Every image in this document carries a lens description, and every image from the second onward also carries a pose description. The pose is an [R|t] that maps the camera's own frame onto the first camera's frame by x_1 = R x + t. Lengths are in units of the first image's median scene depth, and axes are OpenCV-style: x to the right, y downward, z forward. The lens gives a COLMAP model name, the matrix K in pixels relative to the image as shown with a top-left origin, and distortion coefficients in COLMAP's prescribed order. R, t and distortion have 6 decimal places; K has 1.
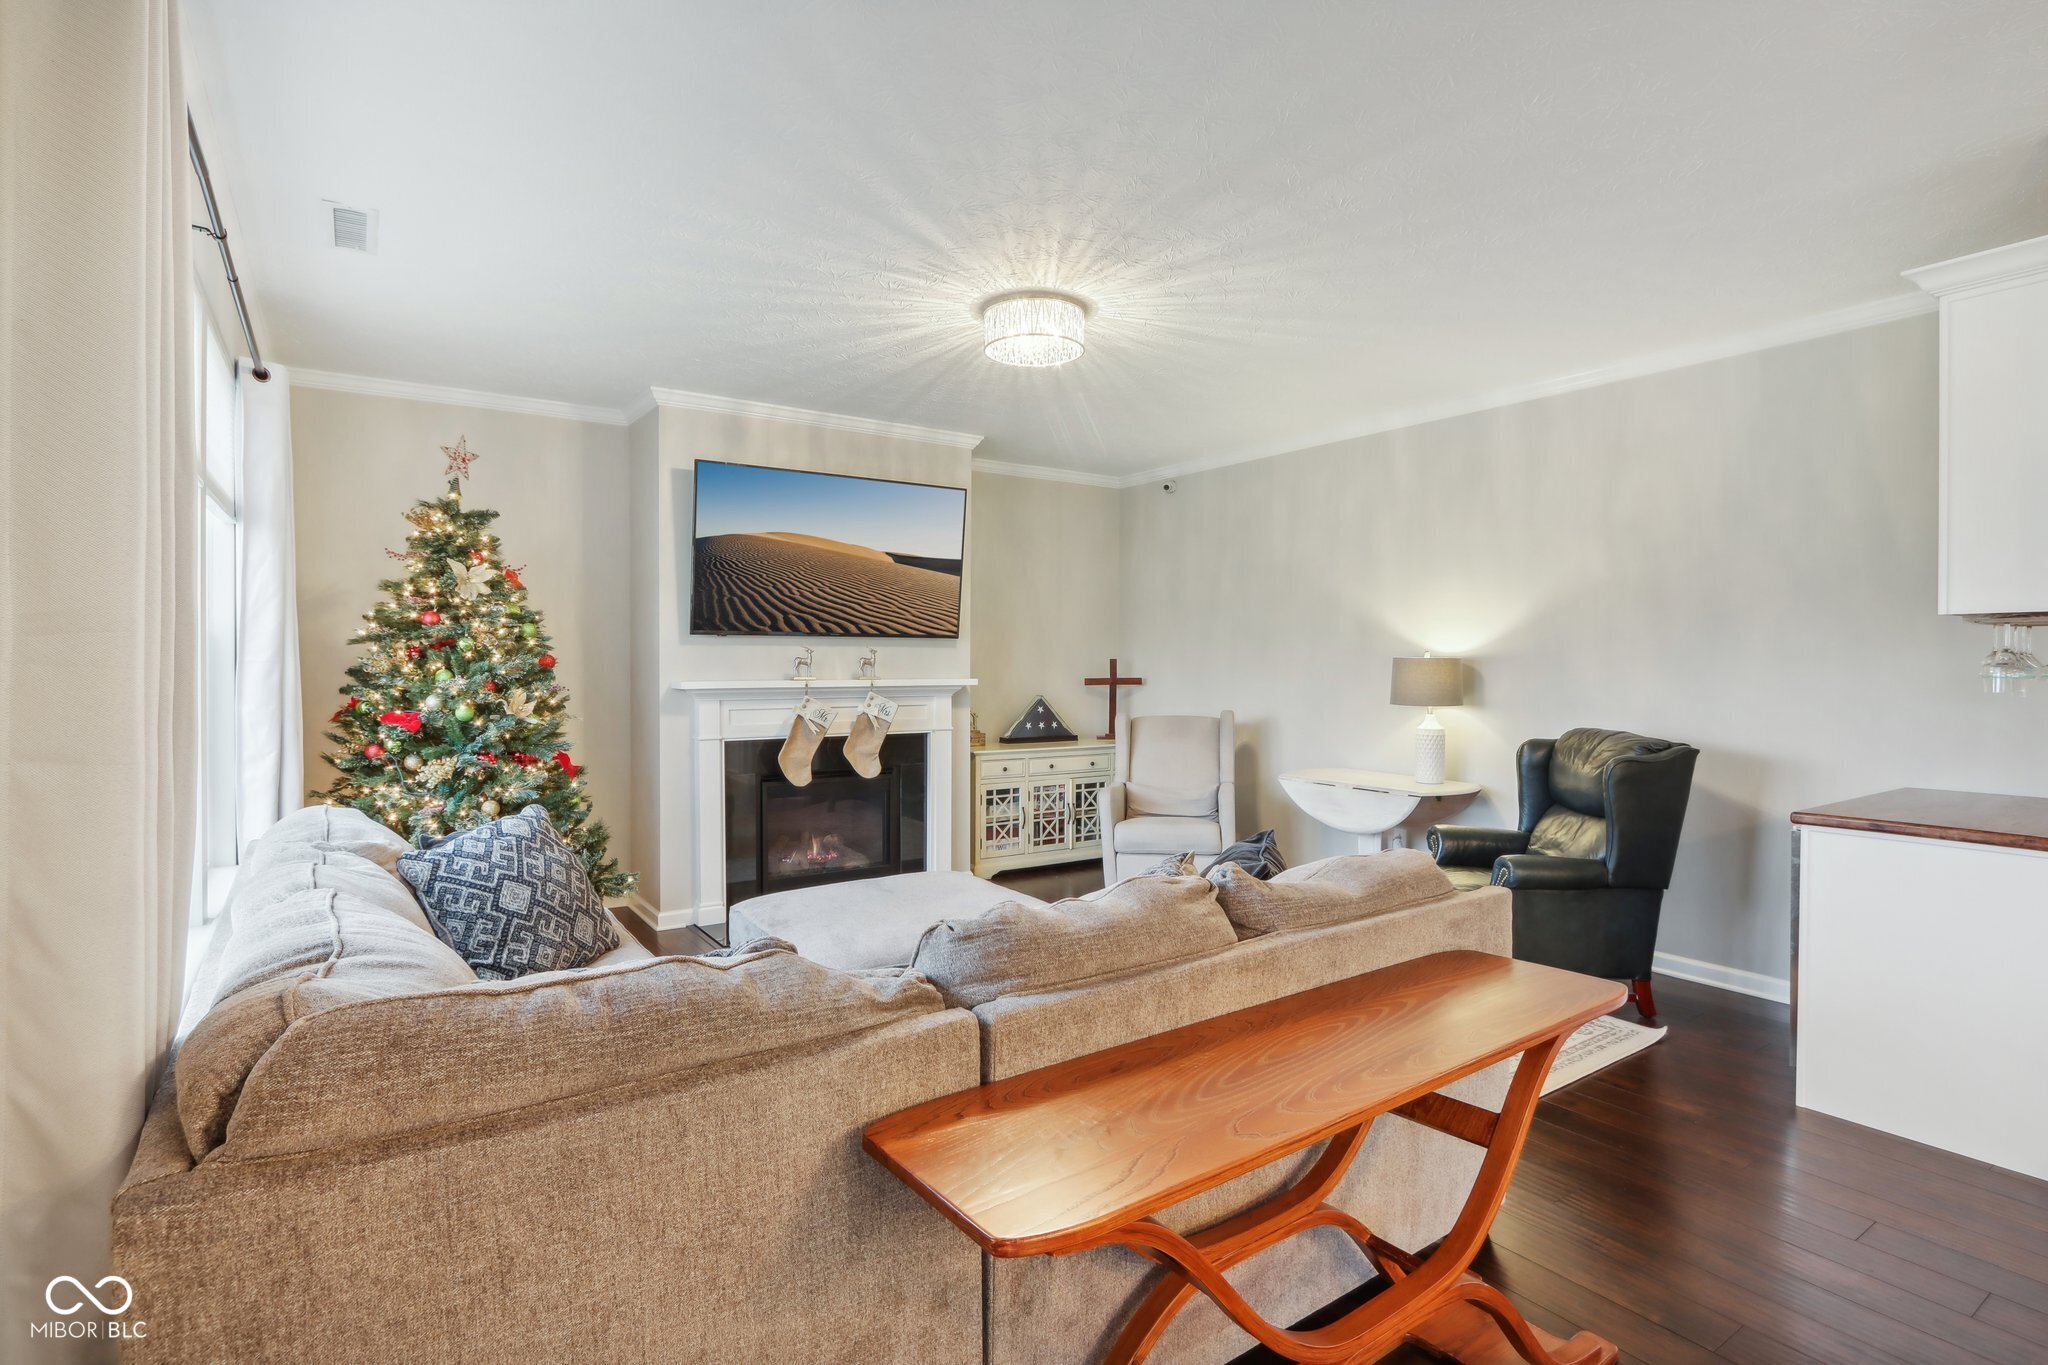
lens RADIAL K [[1002.2, 0, 1024.0], [0, 1002.2, 682.5], [0, 0, 1]] dist [-0.014430, 0.000186]
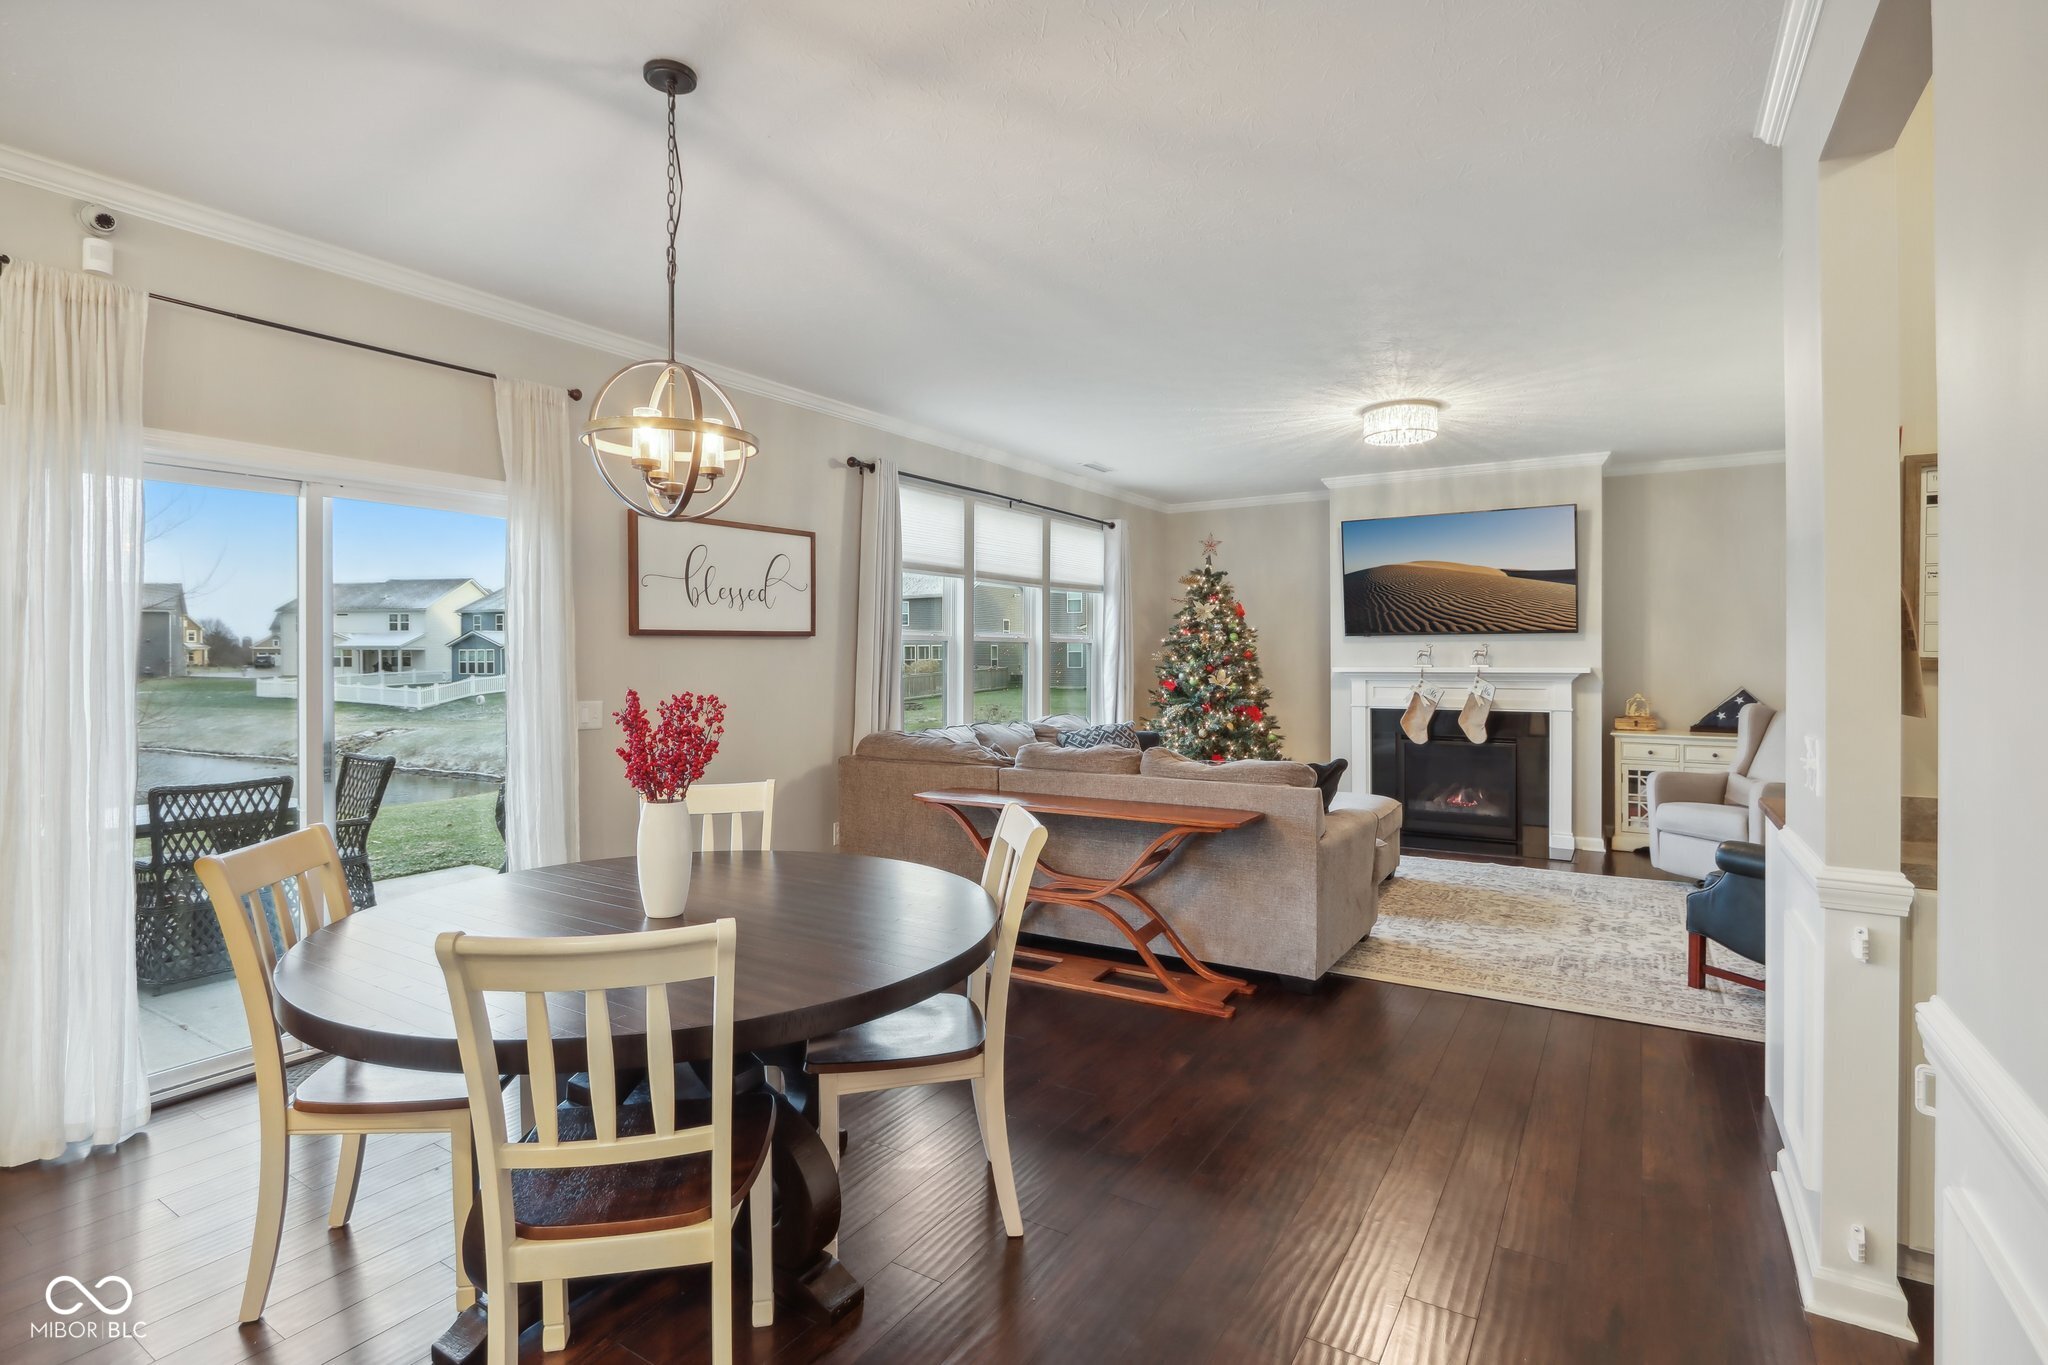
lens RADIAL K [[979.3, 0, 1019.9], [0, 979.3, 660.6], [0, 0, 1]] dist [-0.015292, -0.000169]
pose [[0.402032, 0.000657, -0.915626, 0.942363], [-0.014900, 0.999872, -0.005825, 0.005815], [0.915505, 0.015984, 0.401990, -0.053993]]
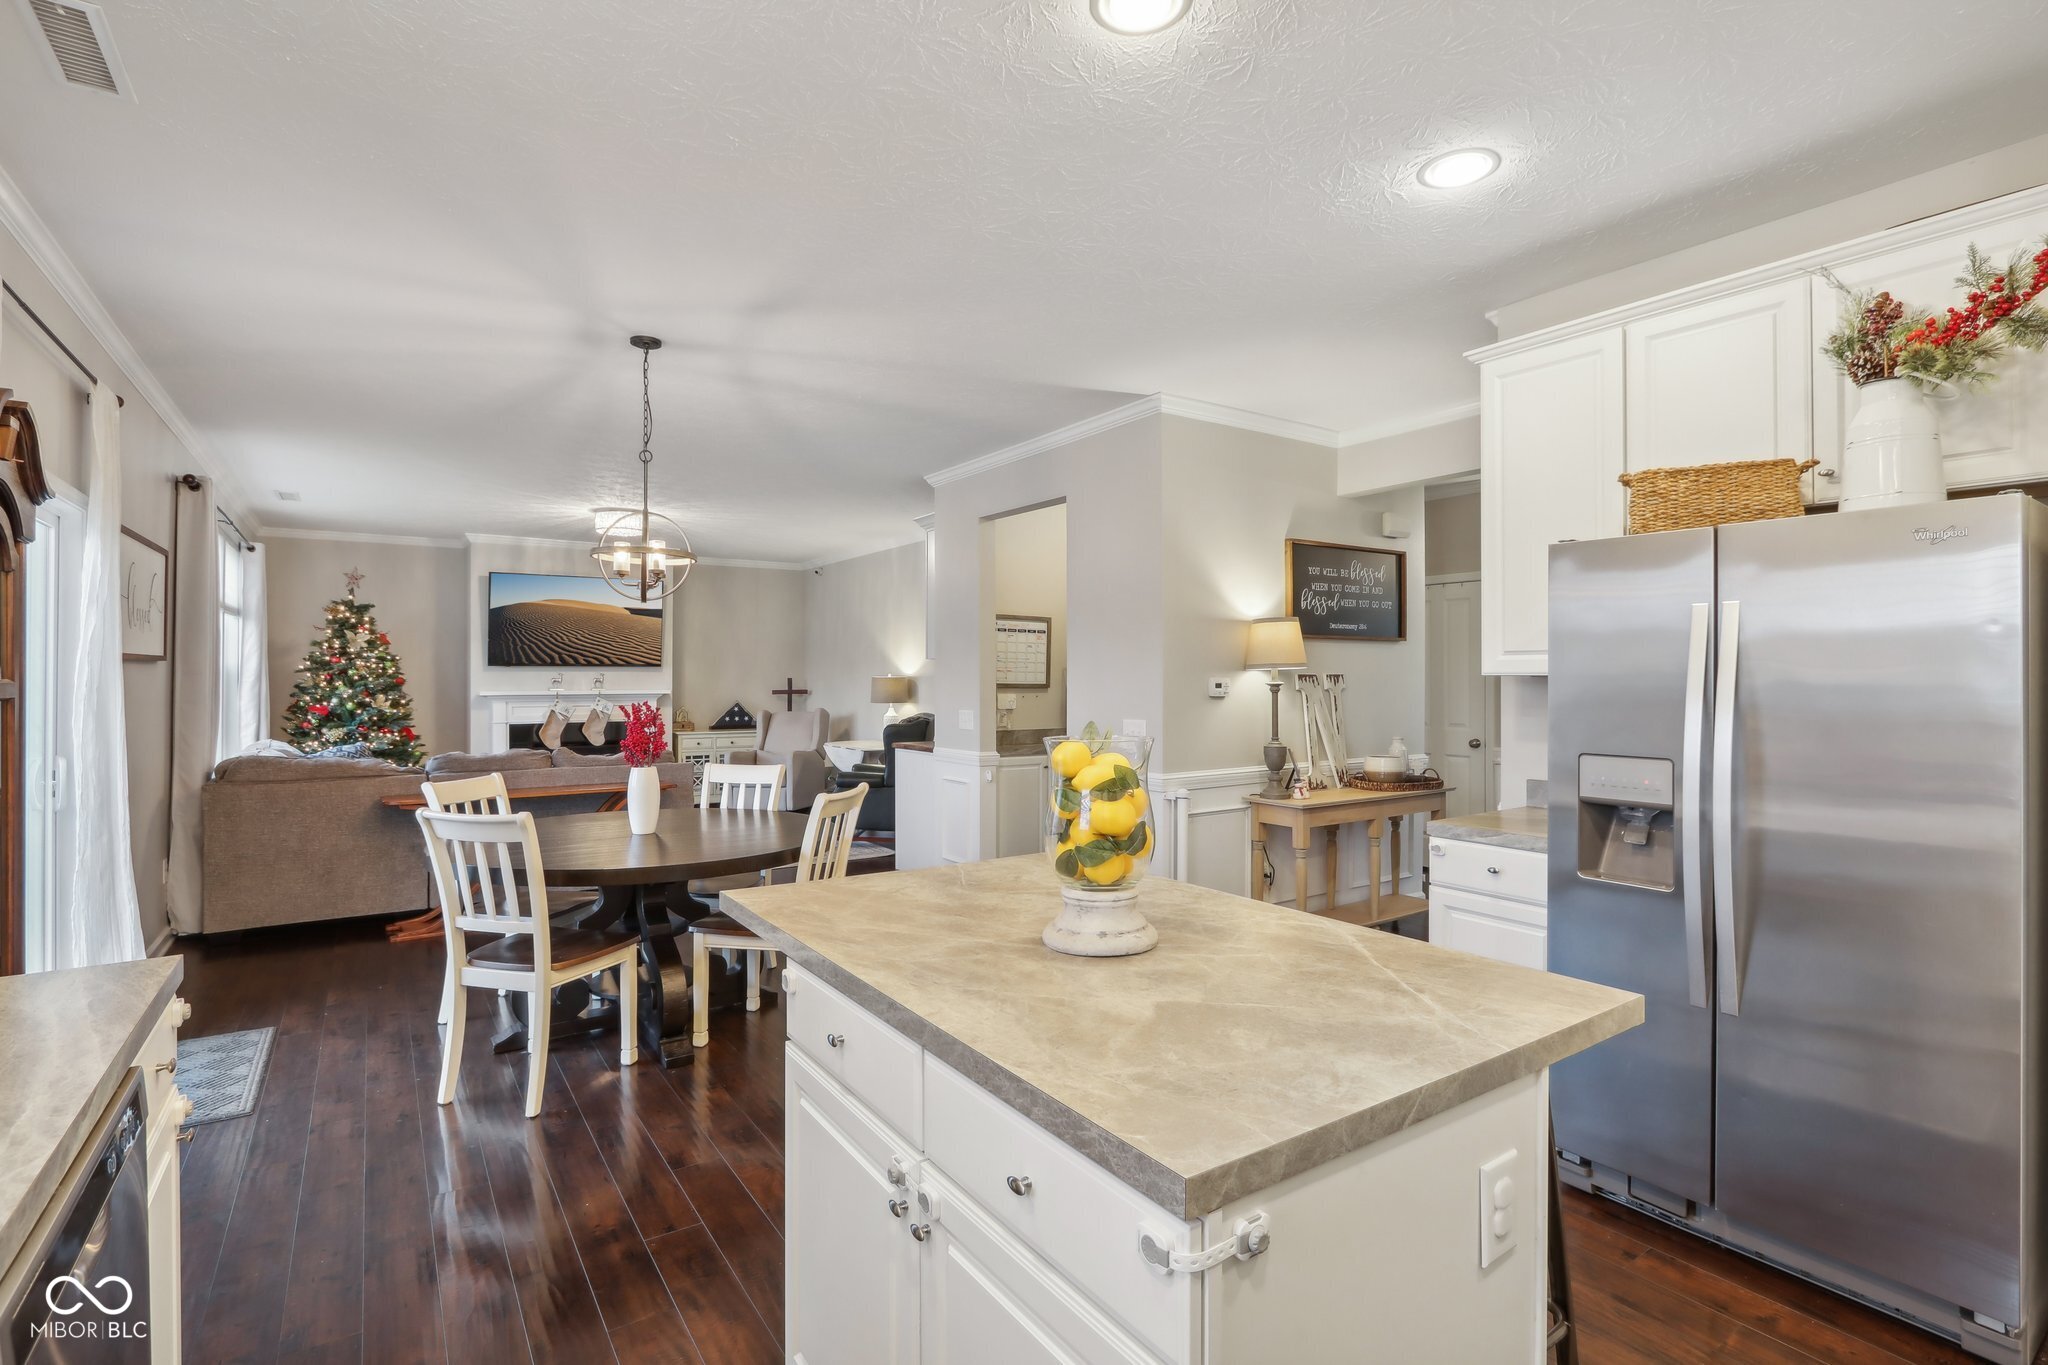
lens RADIAL K [[963.7, 0, 1027.0], [0, 963.7, 677.0], [0, 0, 1]] dist [-0.014620, -0.000109]
pose [[0.999953, -0.004215, 0.008698, 0.736815], [0.004421, 0.999707, -0.023809, 0.021648], [-0.008595, 0.023846, 0.999679, -0.886263]]
